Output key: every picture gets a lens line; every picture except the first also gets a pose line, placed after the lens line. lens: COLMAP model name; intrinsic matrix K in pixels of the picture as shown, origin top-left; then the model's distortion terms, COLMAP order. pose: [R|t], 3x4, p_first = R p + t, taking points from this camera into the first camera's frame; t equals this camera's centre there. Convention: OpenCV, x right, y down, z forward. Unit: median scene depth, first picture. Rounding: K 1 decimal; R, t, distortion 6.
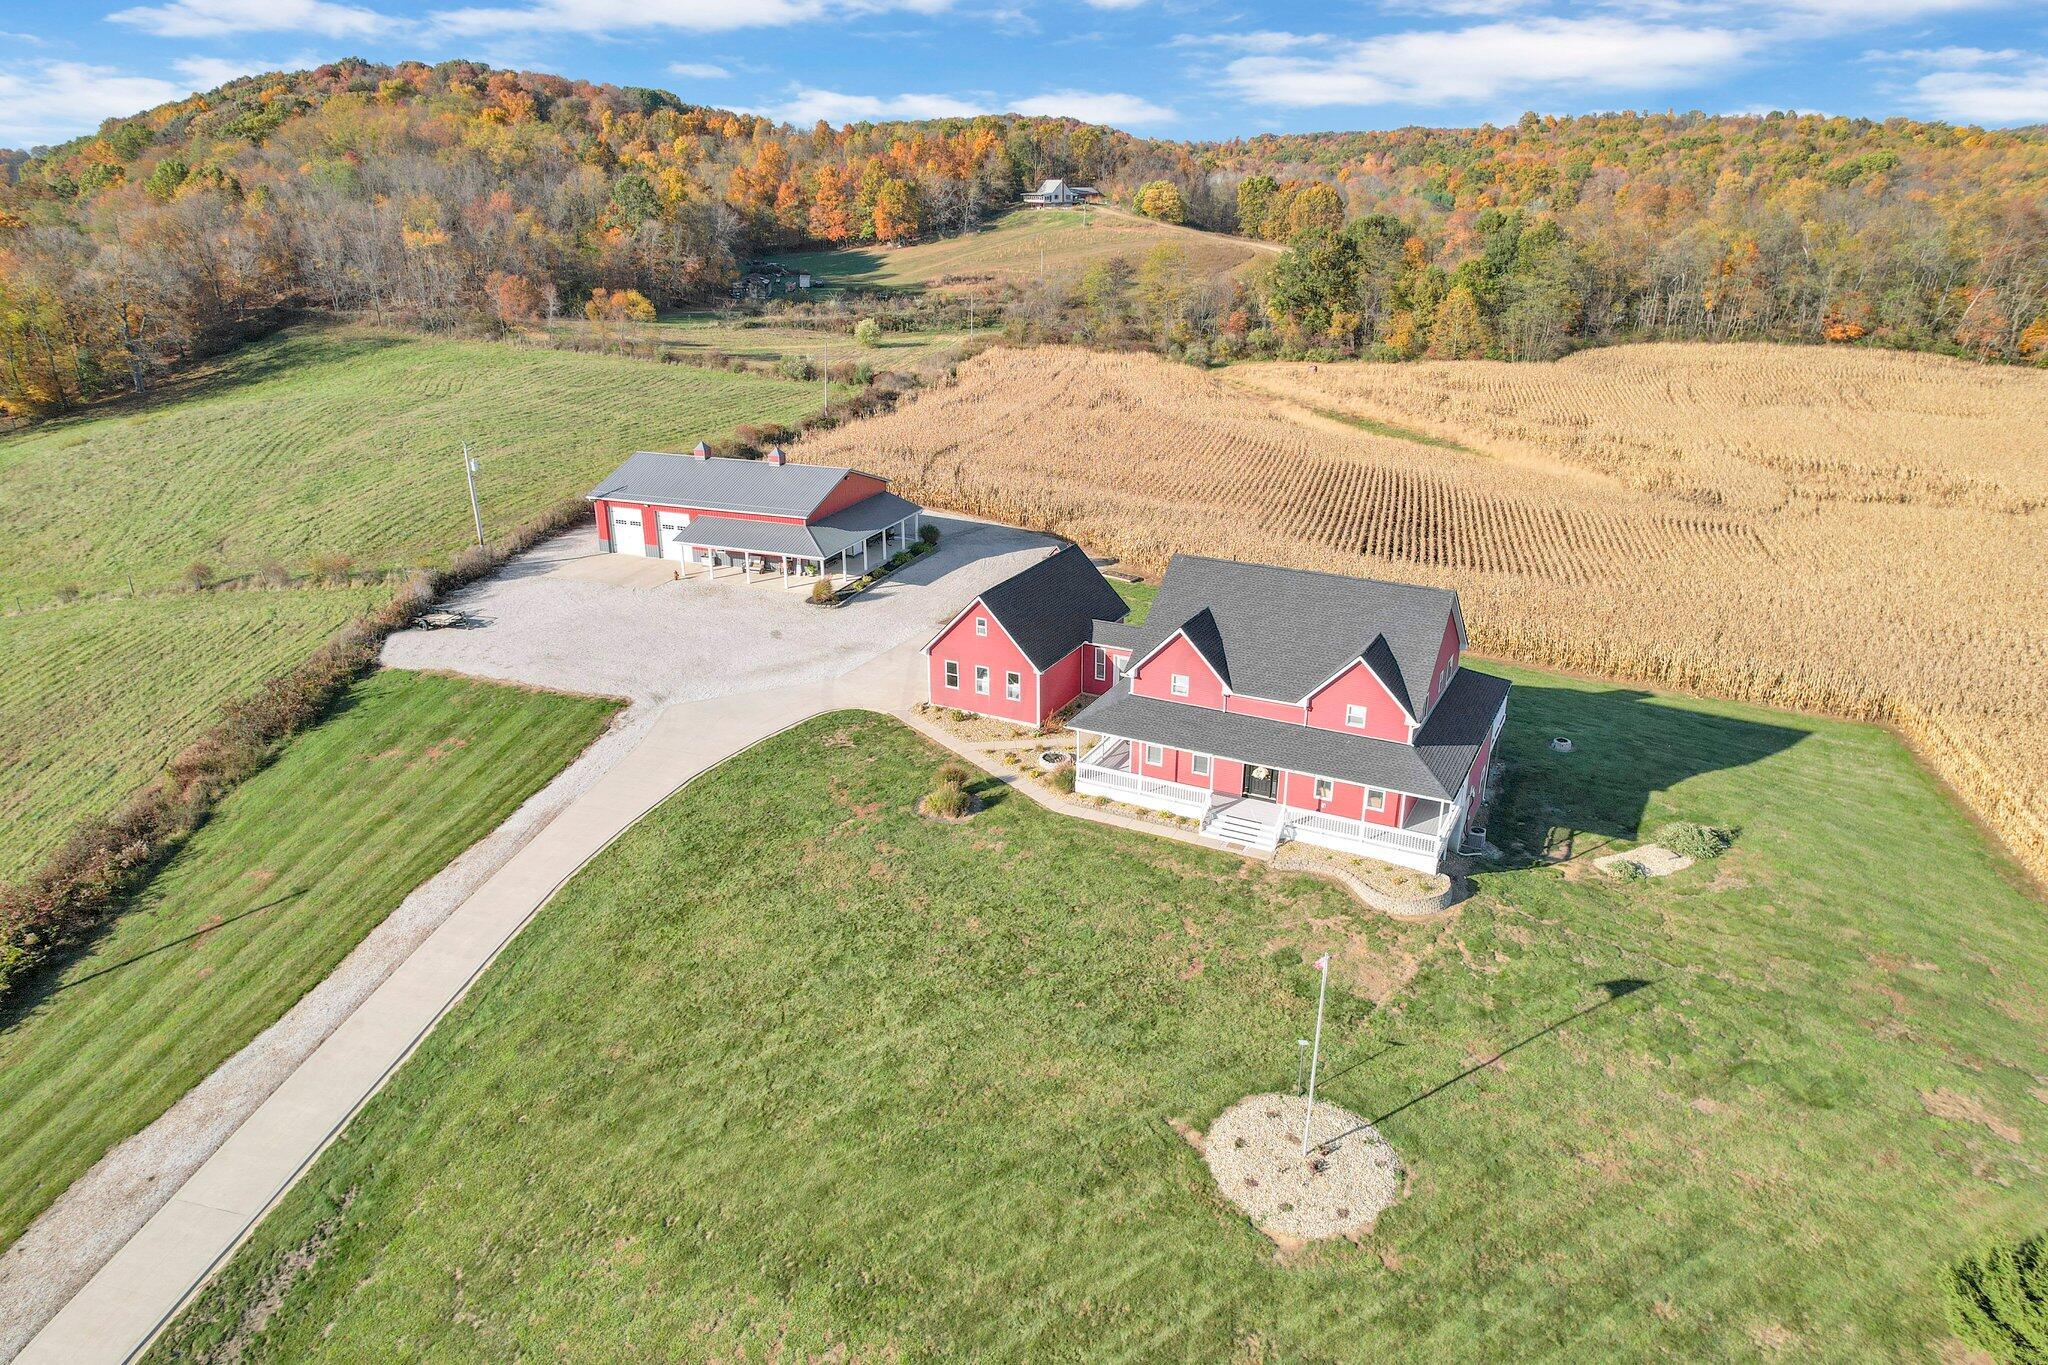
lens RADIAL K [[1312.3, 0, 1033.1], [0, 1312.3, 689.6], [0, 0, 1]] dist [-0.077680, 0.073962]
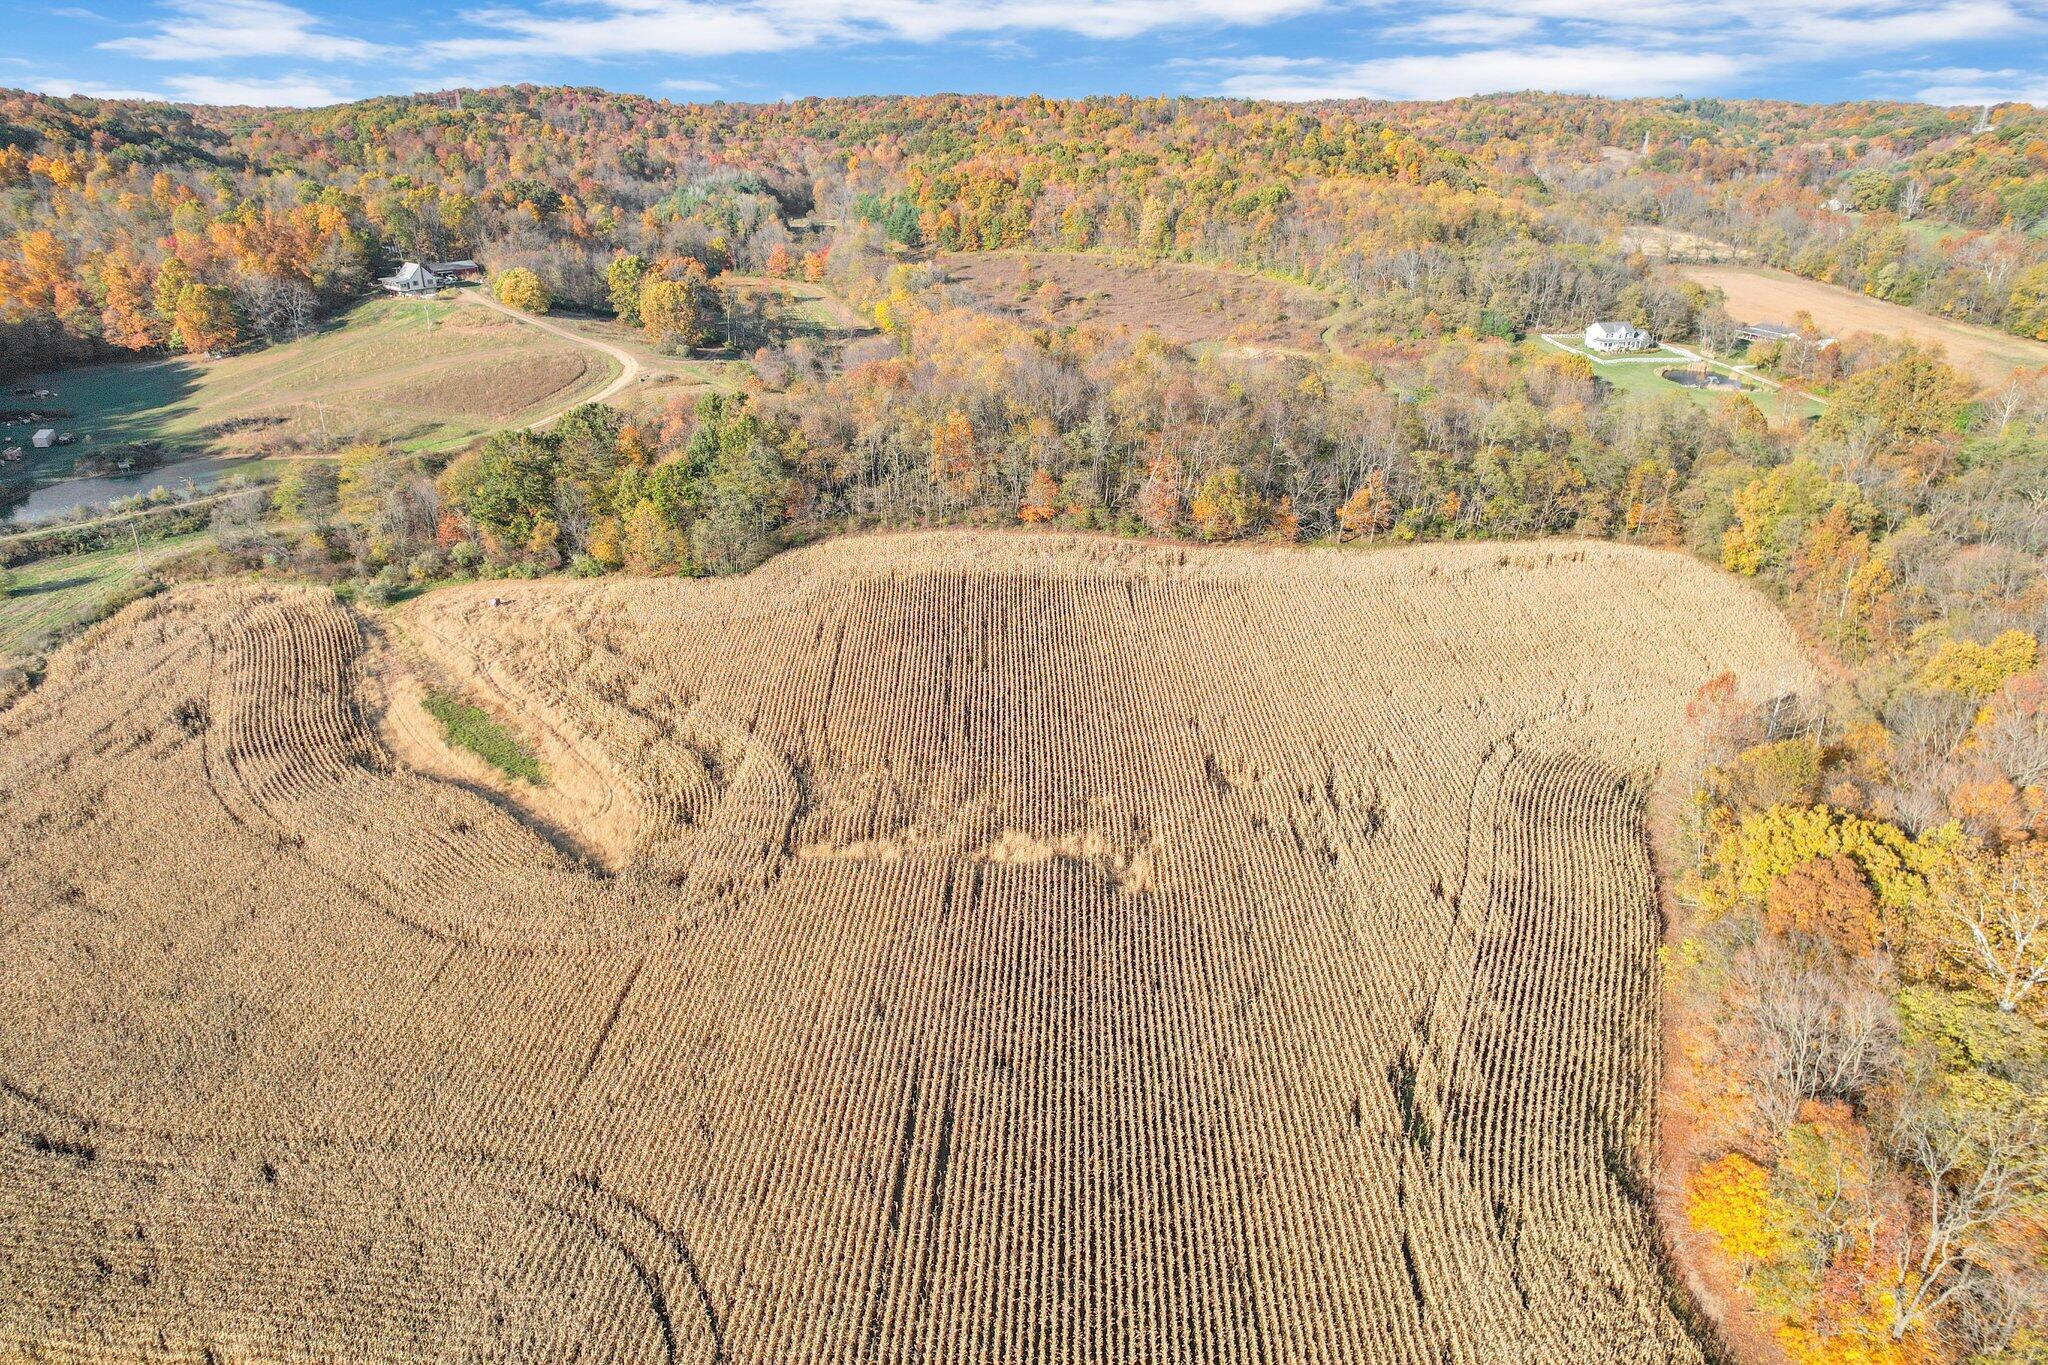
lens RADIAL K [[1304.4, 0, 1031.8], [0, 1304.4, 701.3], [0, 0, 1]] dist [-0.091980, 0.088635]
pose [[0.963919, -0.108960, 0.242875, 0.397674], [0.093473, 0.992835, 0.074436, -0.230506], [-0.249245, -0.049048, 0.967198, -0.012939]]
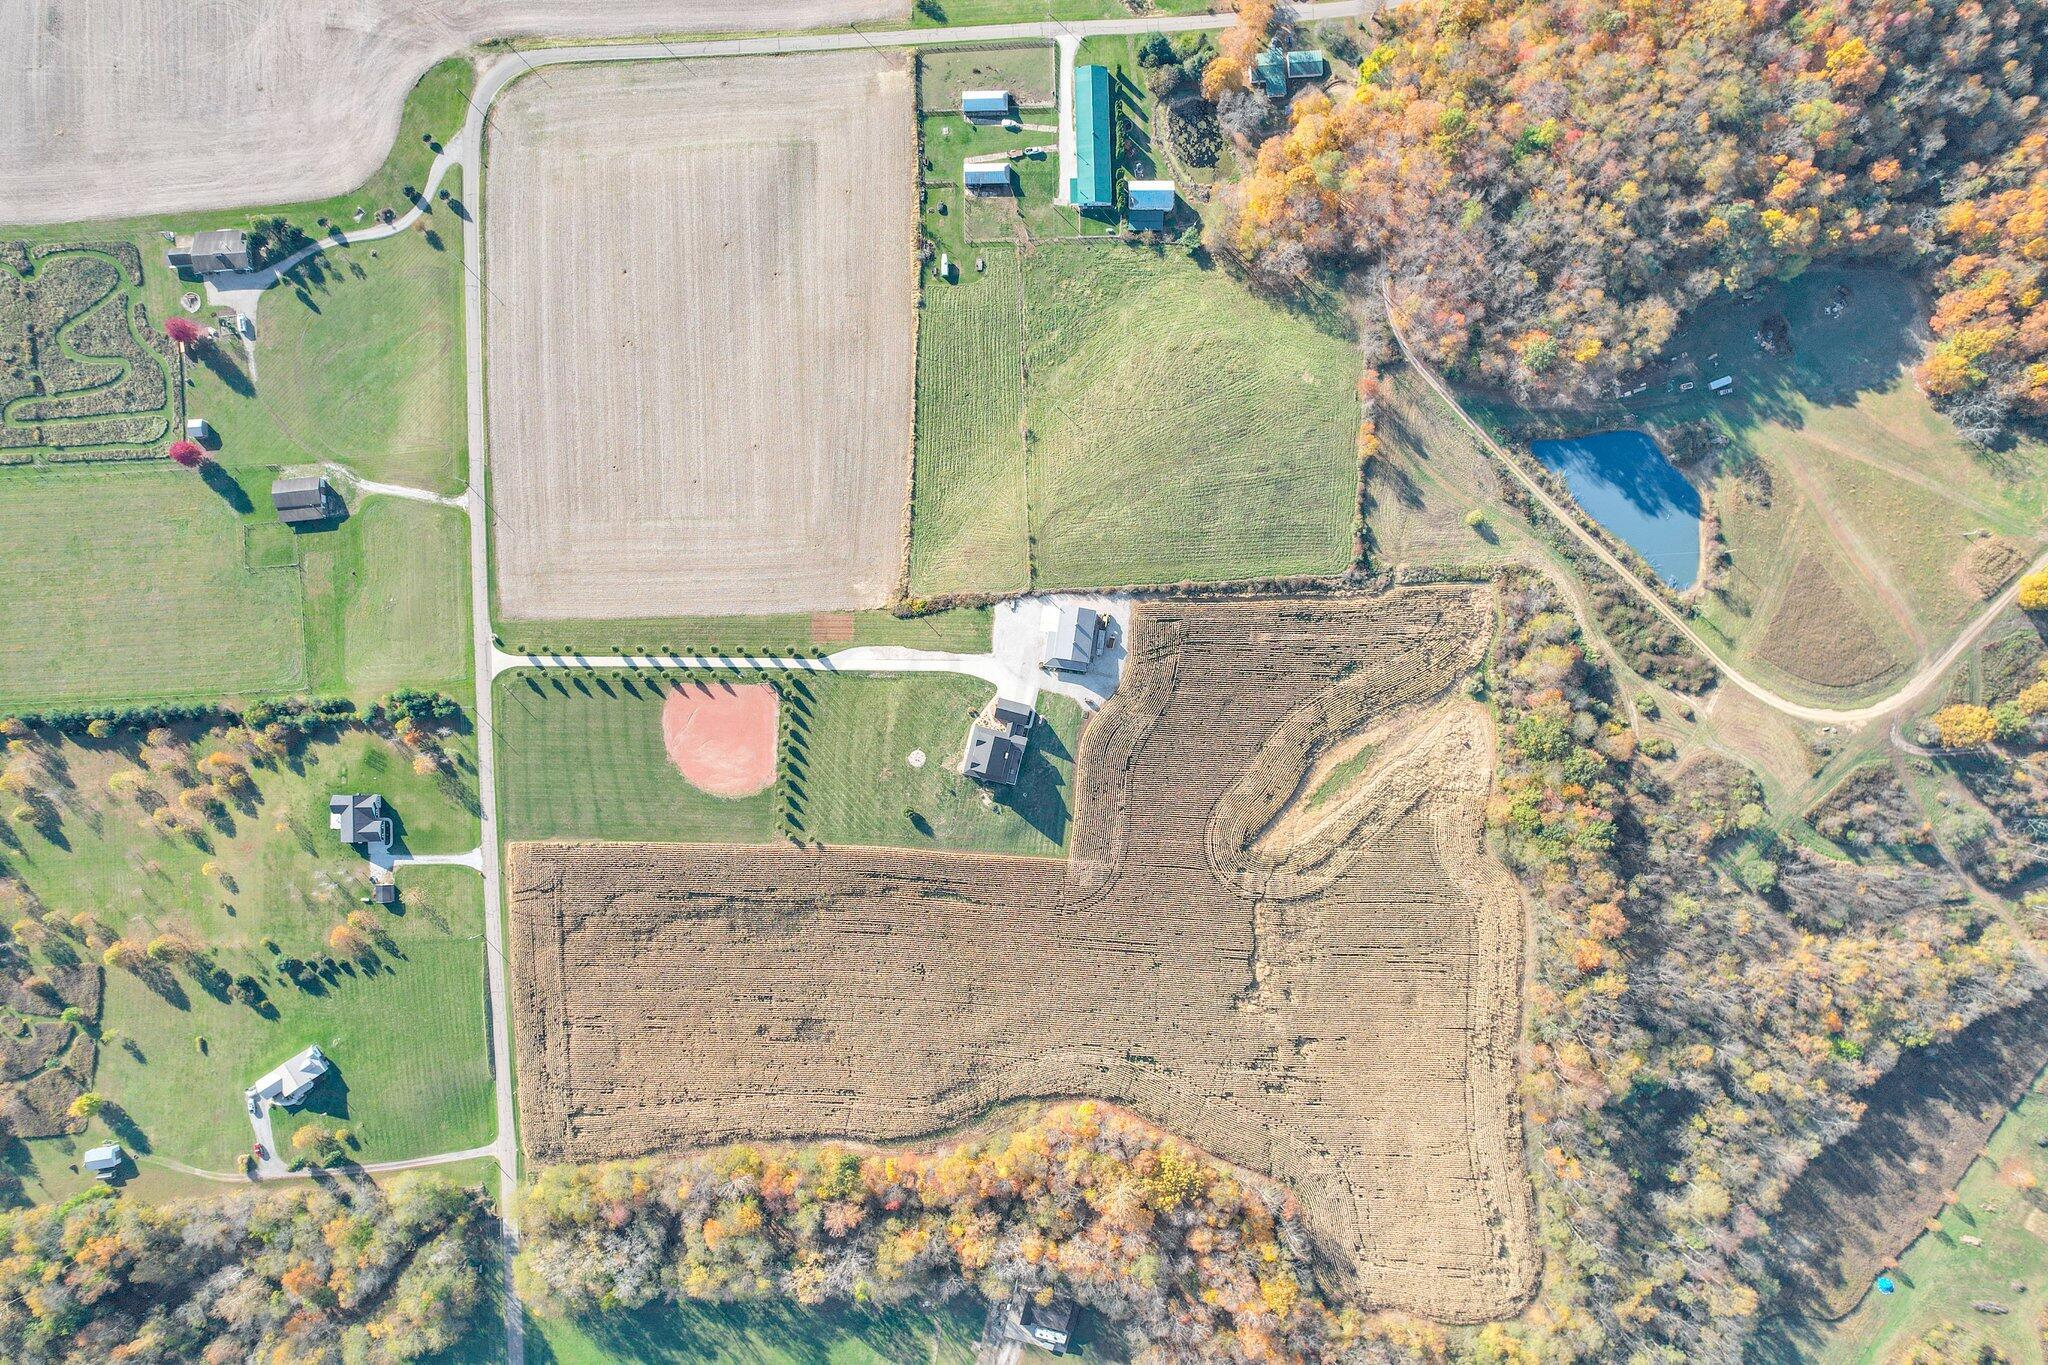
lens RADIAL K [[1312.3, 0, 1033.1], [0, 1312.3, 689.6], [0, 0, 1]] dist [-0.077680, 0.073962]
pose [[0.225826, 0.973872, -0.023996, 0.024640], [-0.356859, 0.105620, 0.928168, -2.201820], [0.906451, -0.201041, 0.371387, -0.457584]]
